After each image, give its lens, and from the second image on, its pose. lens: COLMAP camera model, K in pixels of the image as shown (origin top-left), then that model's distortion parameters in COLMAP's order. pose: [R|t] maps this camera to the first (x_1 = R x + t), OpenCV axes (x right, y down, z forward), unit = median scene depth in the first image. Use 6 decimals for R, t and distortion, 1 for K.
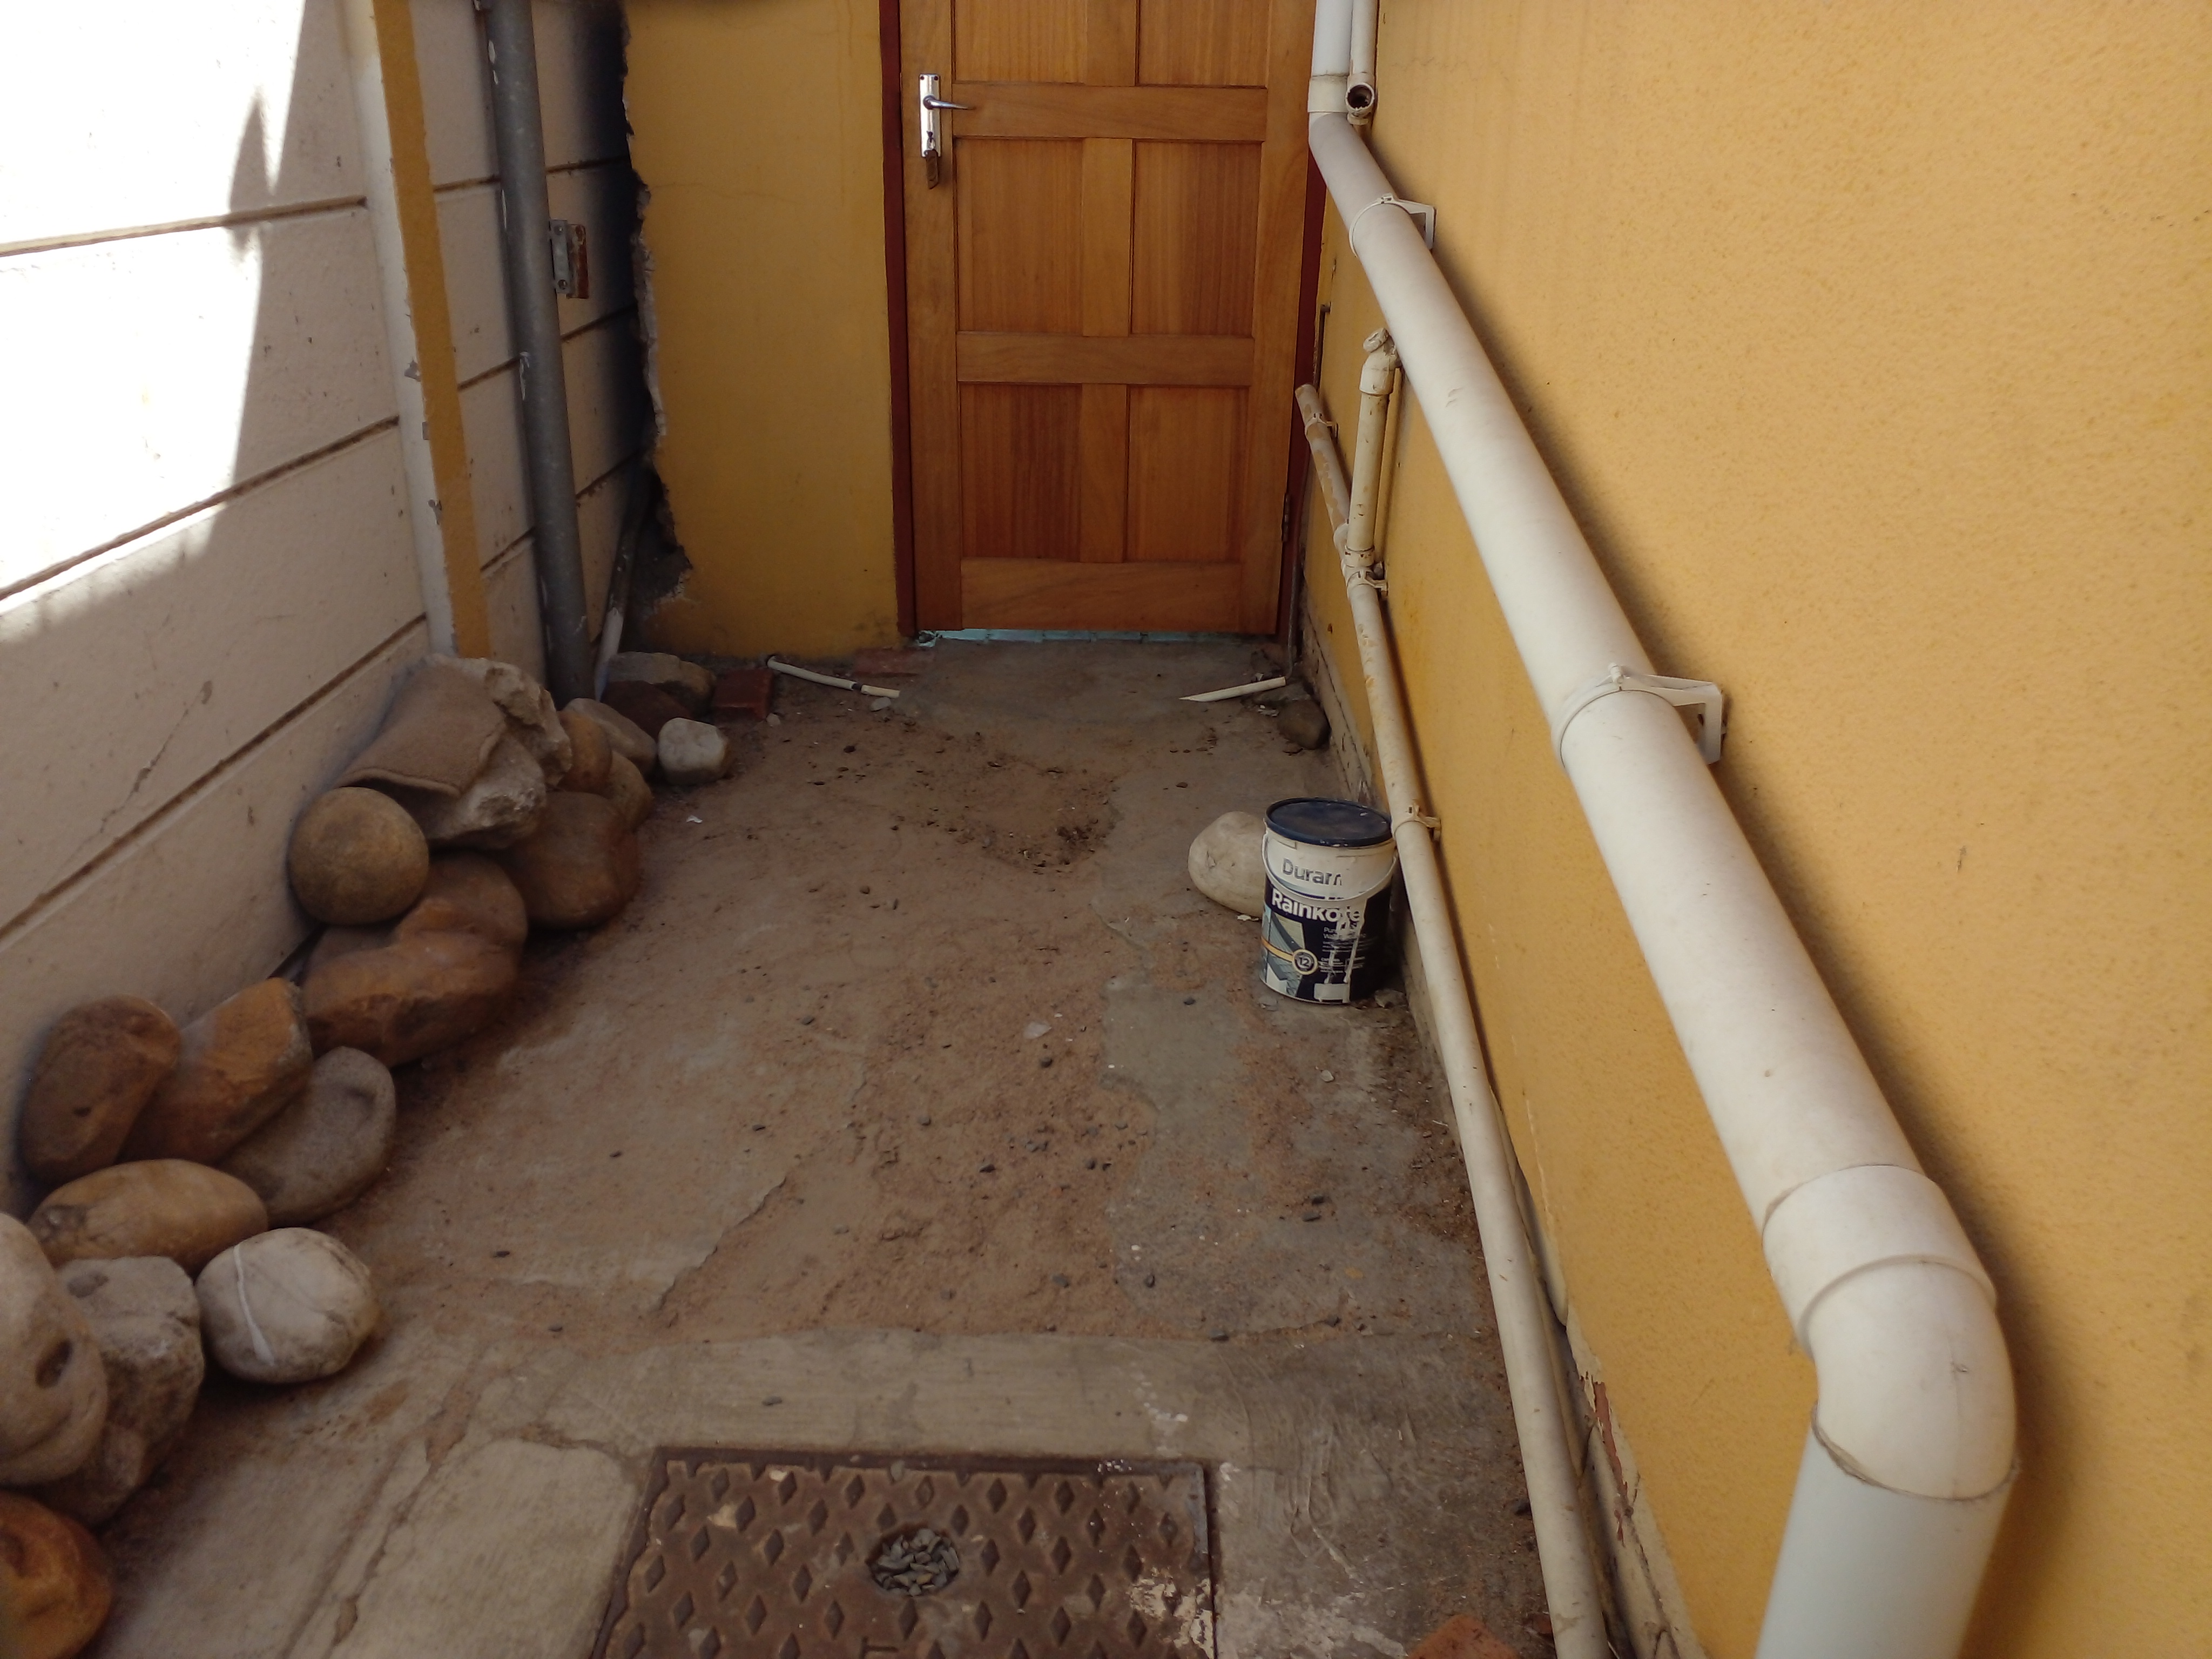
lens RADIAL K [[1765.6, 0, 1106.0], [0, 1765.6, 829.5], [0, 0, 1]] dist [0.100451, -0.254985]
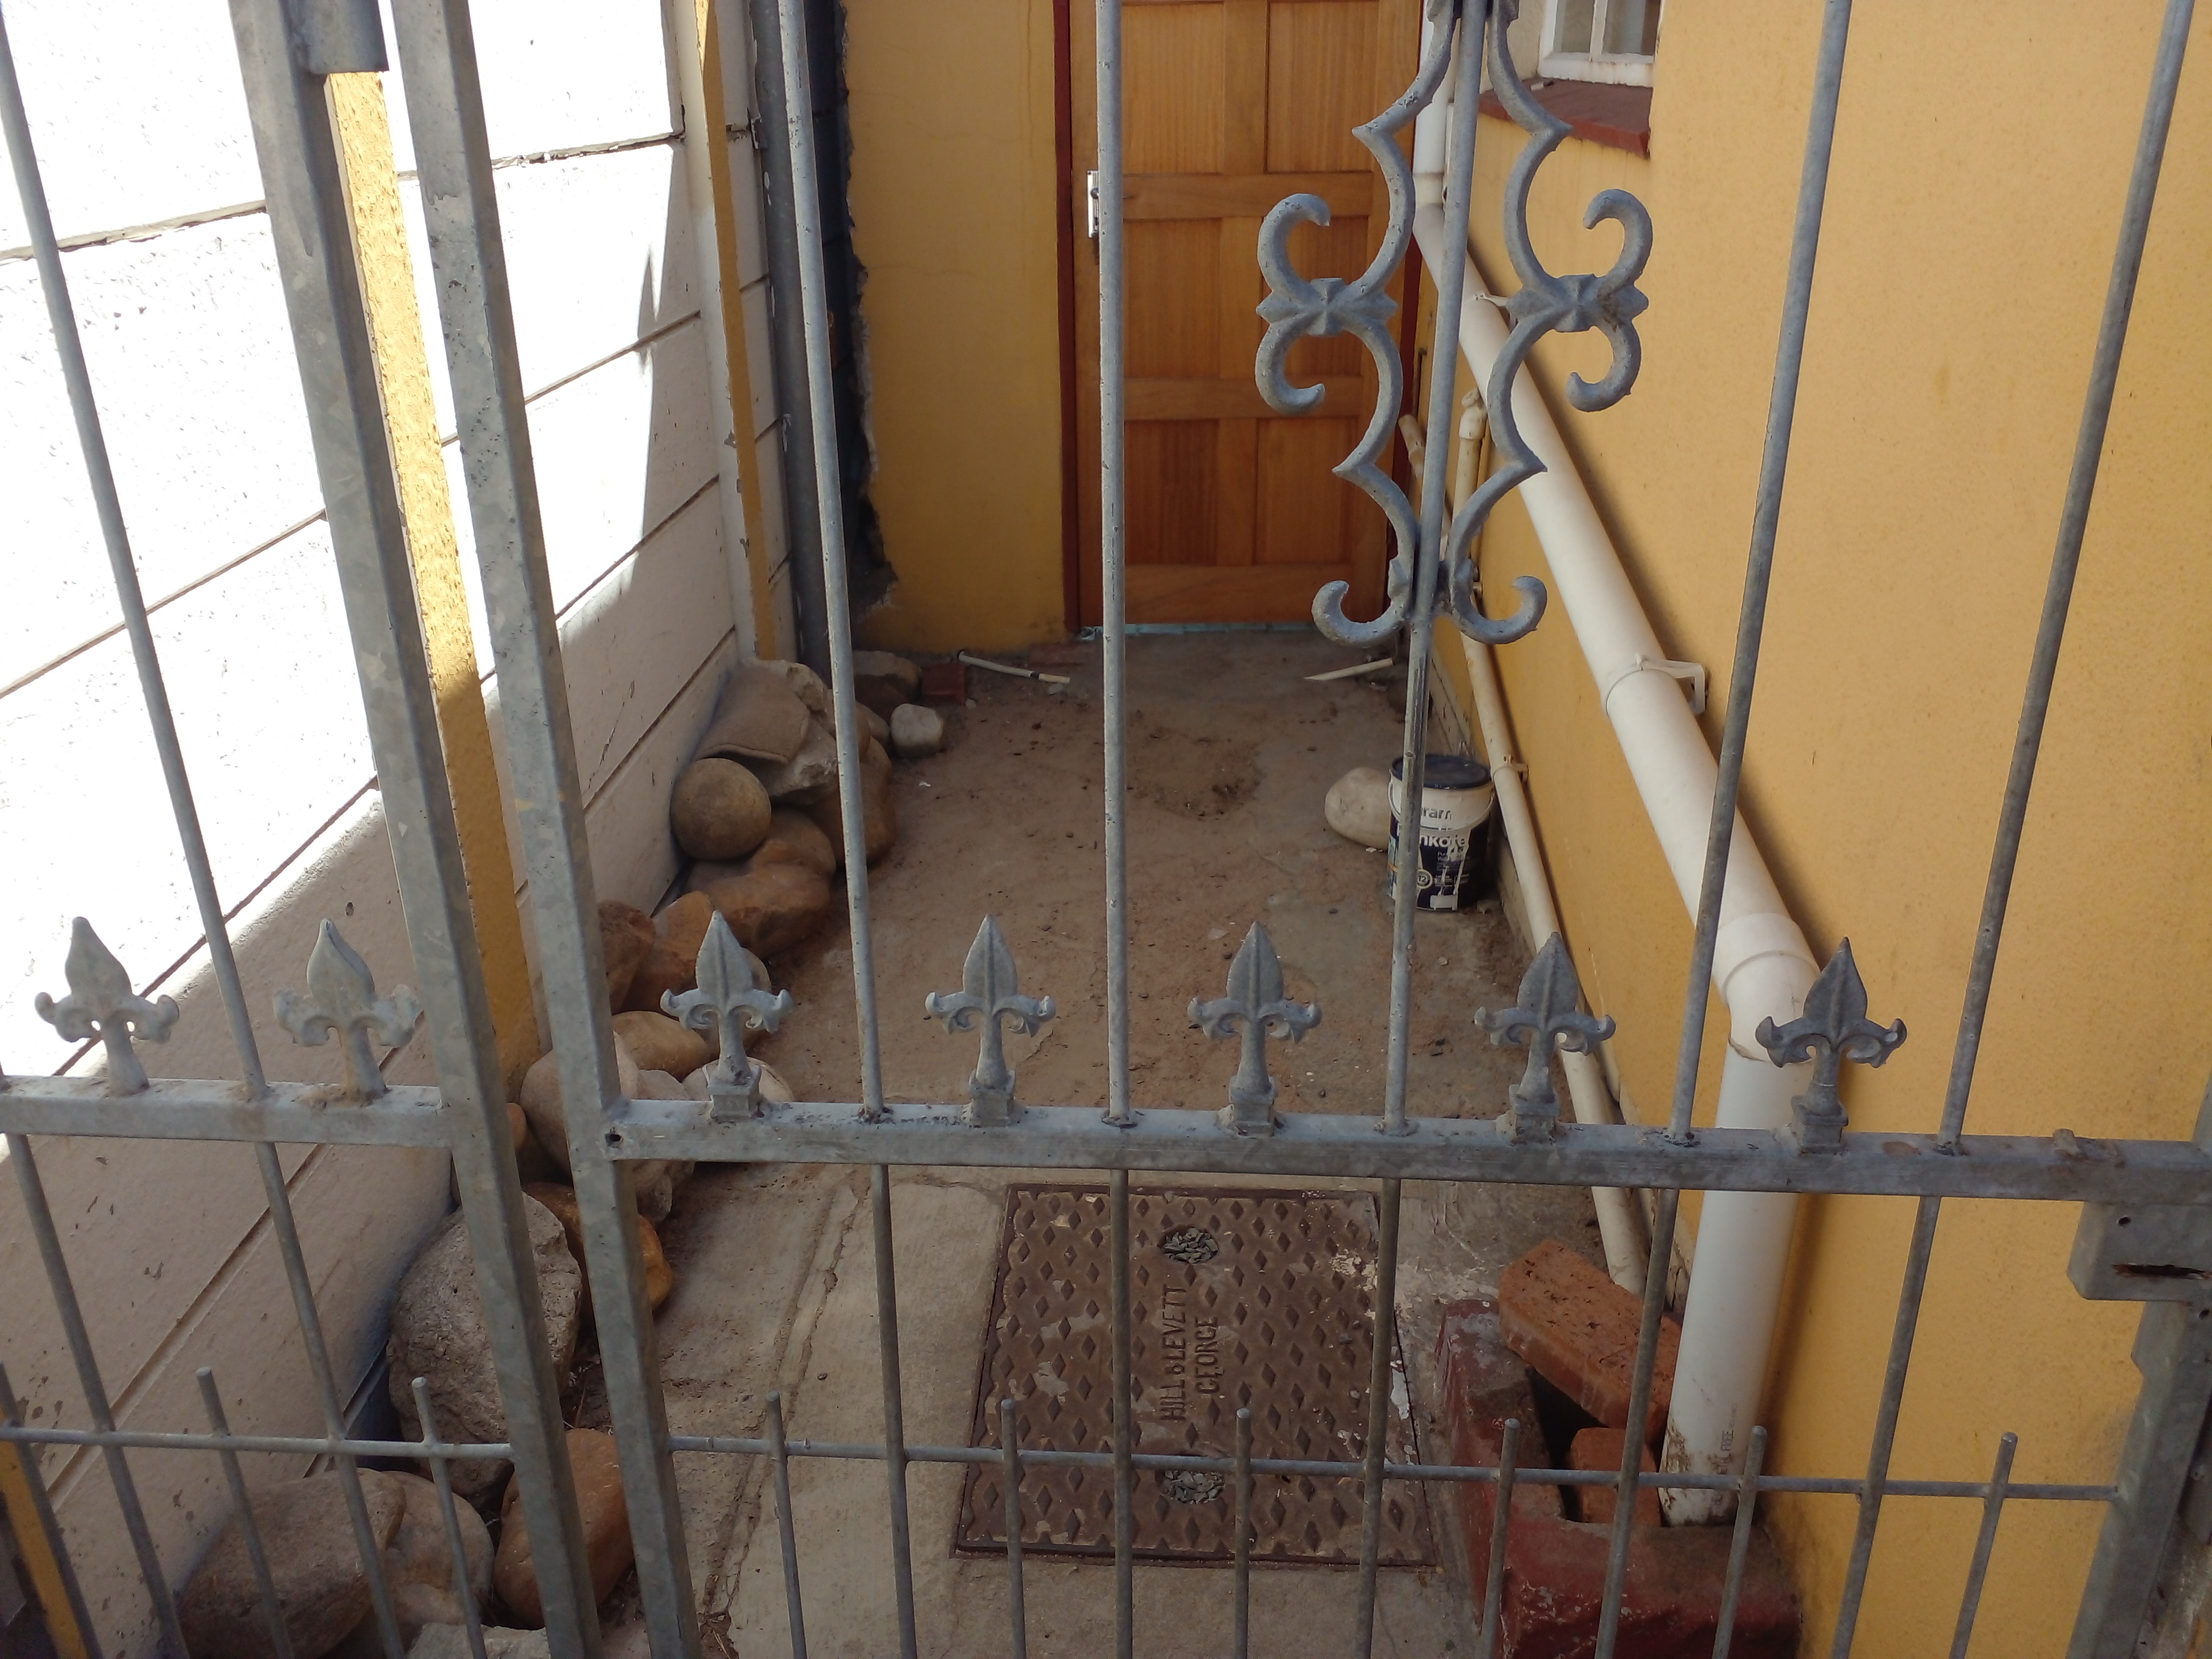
lens RADIAL K [[1791.3, 0, 1087.6], [0, 1791.3, 859.6], [0, 0, 1]] dist [0.174685, -0.626856]
pose [[0.998712, -0.016132, -0.048097, -0.073622], [0.017374, 0.999523, 0.025532, 0.023081], [0.047662, -0.026335, 0.998516, -0.355905]]
